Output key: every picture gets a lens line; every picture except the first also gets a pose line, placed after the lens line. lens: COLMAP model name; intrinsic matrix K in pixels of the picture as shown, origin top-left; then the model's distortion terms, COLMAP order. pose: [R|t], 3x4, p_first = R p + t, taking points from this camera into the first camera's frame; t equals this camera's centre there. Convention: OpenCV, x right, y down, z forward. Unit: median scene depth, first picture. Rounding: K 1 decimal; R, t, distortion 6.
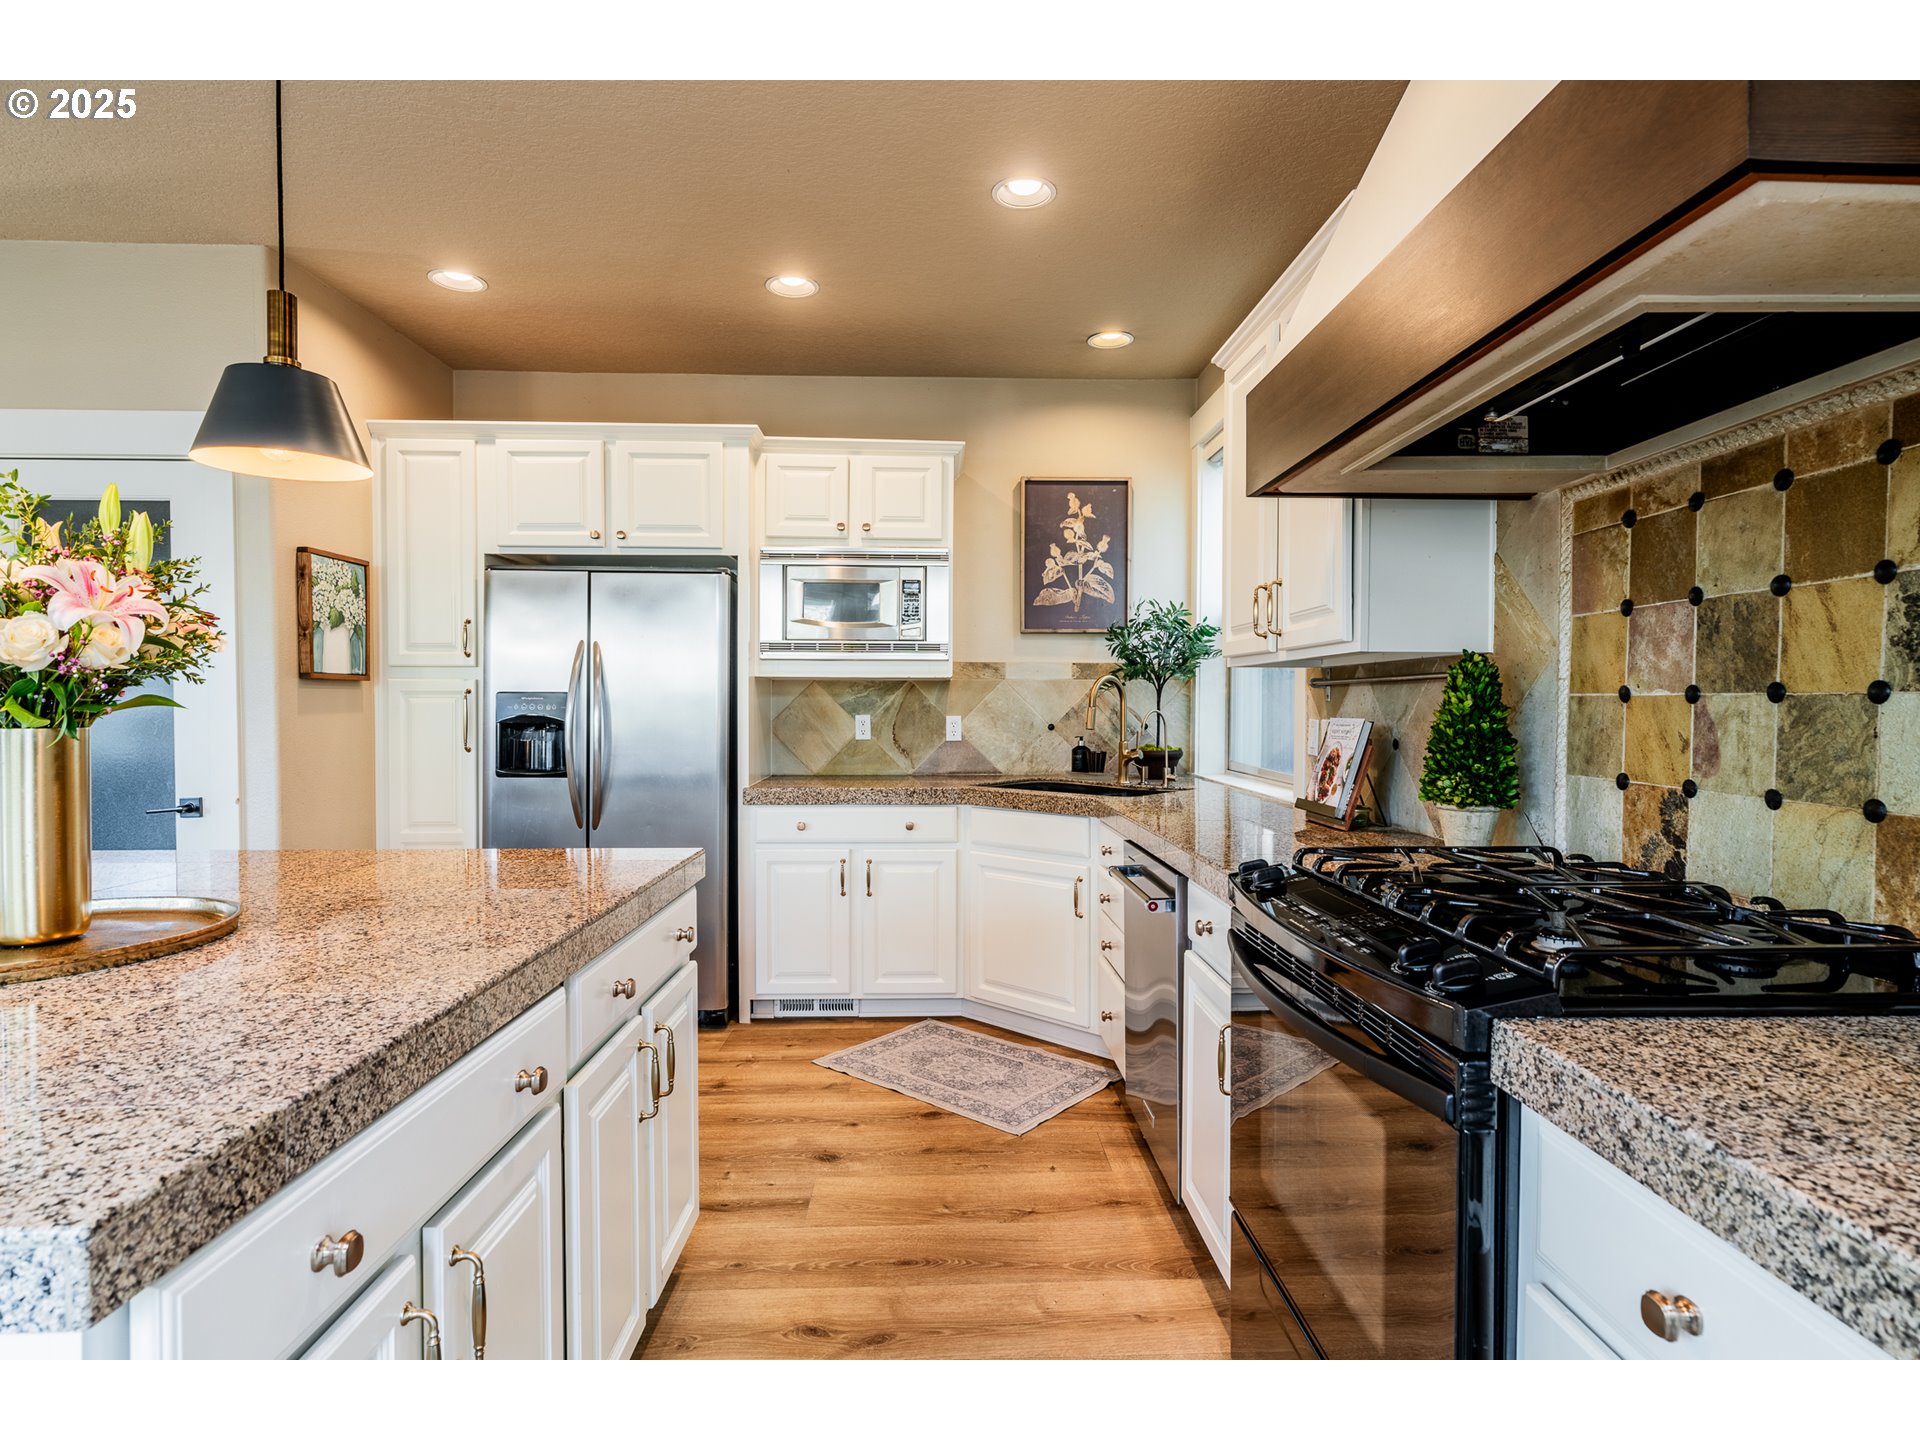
lens RADIAL K [[968.8, 0, 944.3], [0, 968.8, 721.1], [0, 0, 1]] dist [-0.001159, 0.002312]
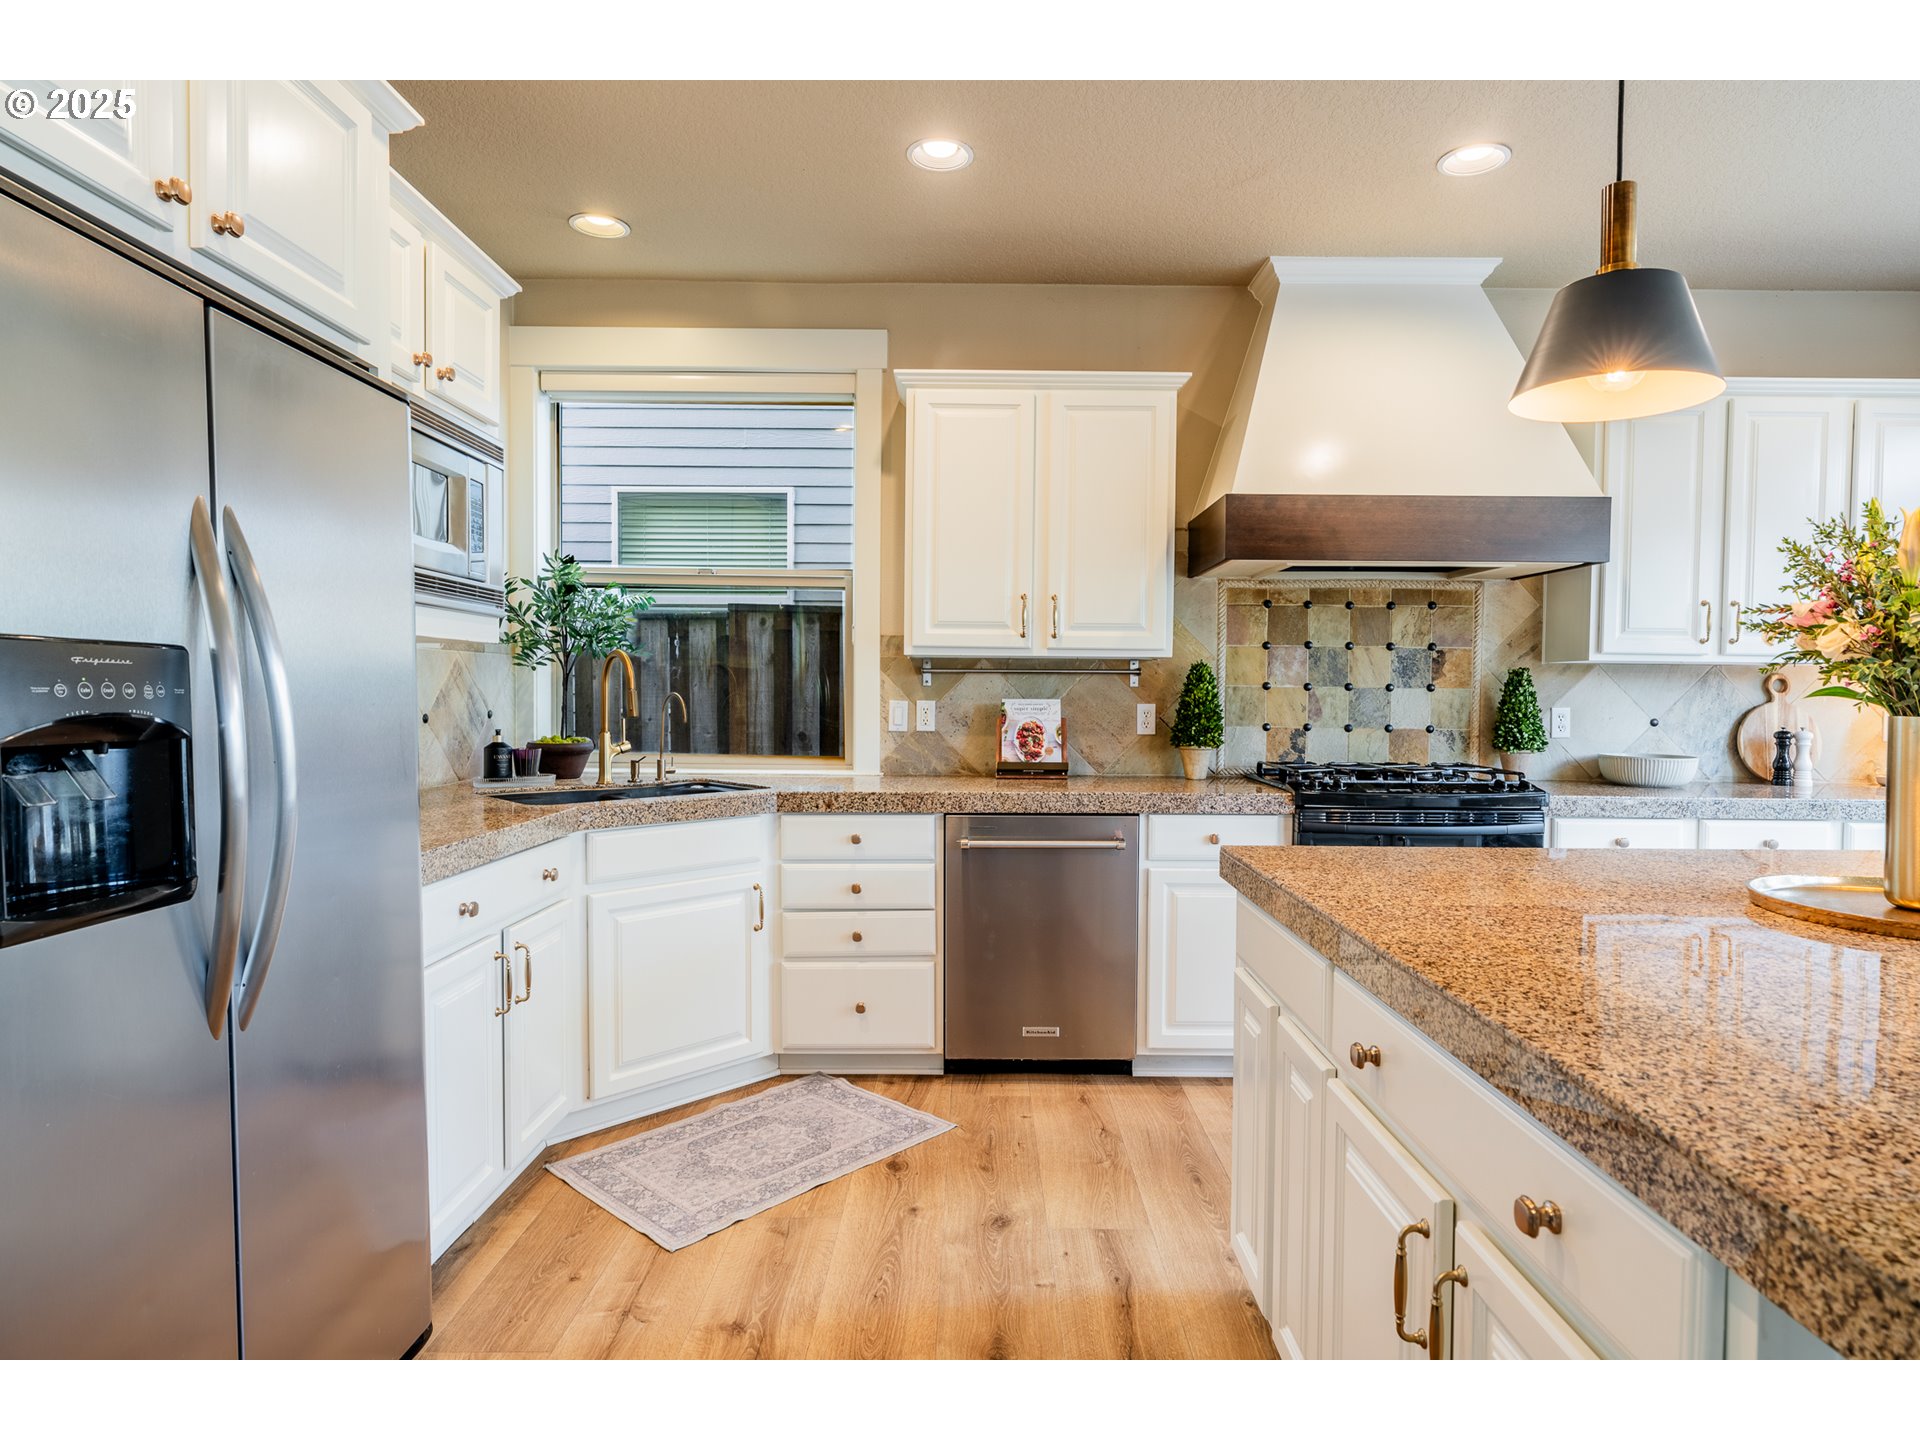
lens RADIAL K [[1072.2, 0, 978.6], [0, 1072.2, 724.2], [0, 0, 1]] dist [-0.009807, 0.003428]
pose [[0.016848, -0.032317, 0.999336, -1.538393], [0.010101, 0.999432, 0.032150, -0.024419], [-0.999807, 0.009553, 0.017165, 1.471424]]
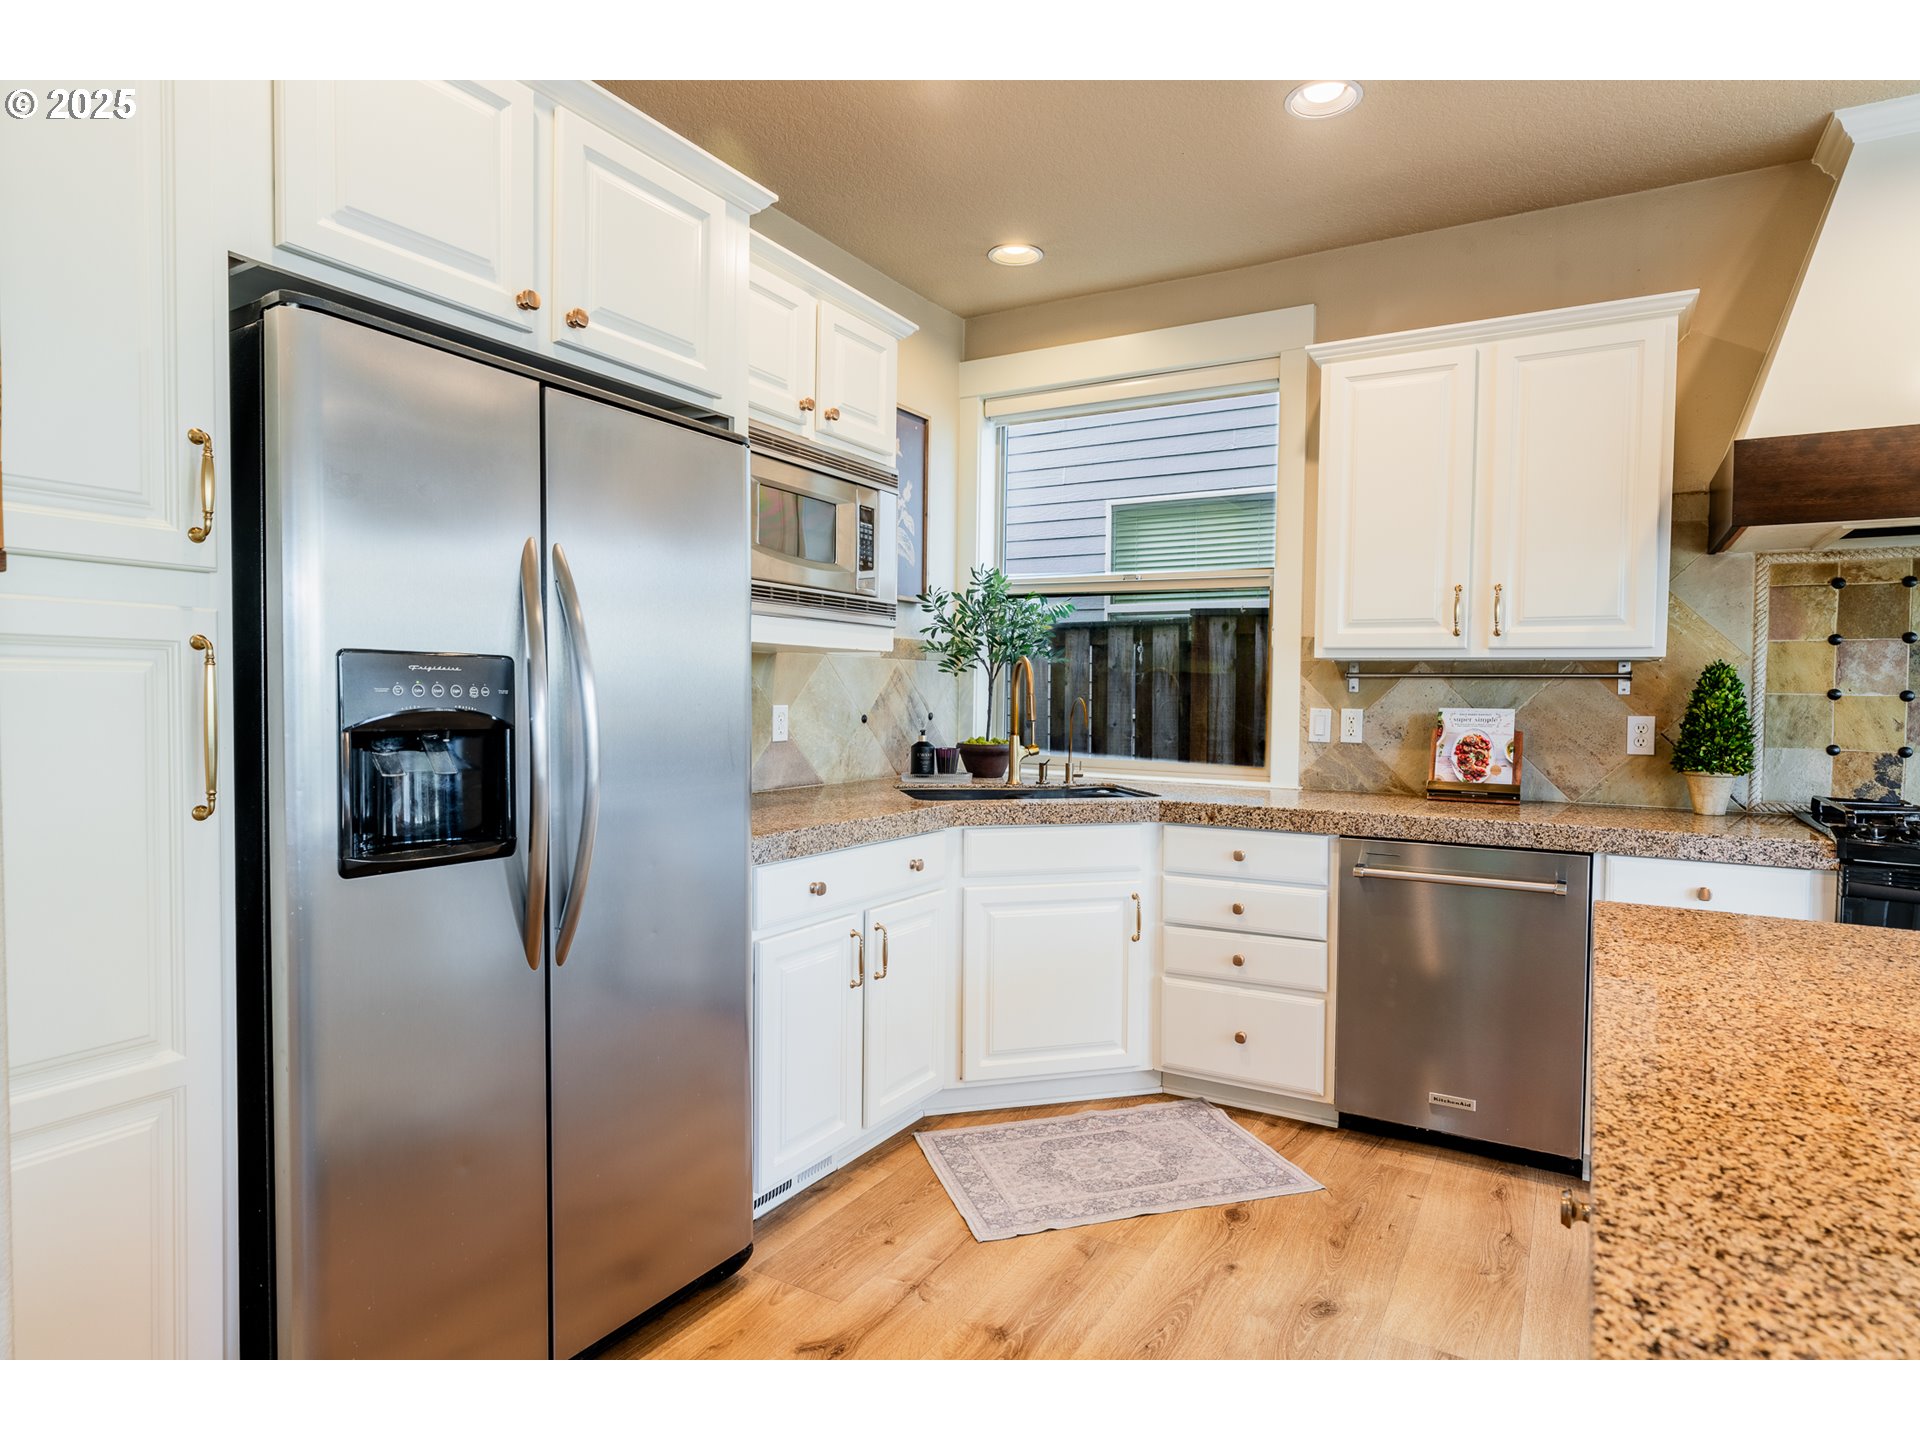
lens RADIAL K [[1072.2, 0, 959.4], [0, 1072.2, 723.3], [0, 0, 1]] dist [-0.009807, 0.003428]
pose [[0.527064, -0.019529, 0.849601, -1.399162], [0.002624, 0.999769, 0.021353, -0.020369], [-0.849821, -0.009025, 0.526993, 1.194381]]
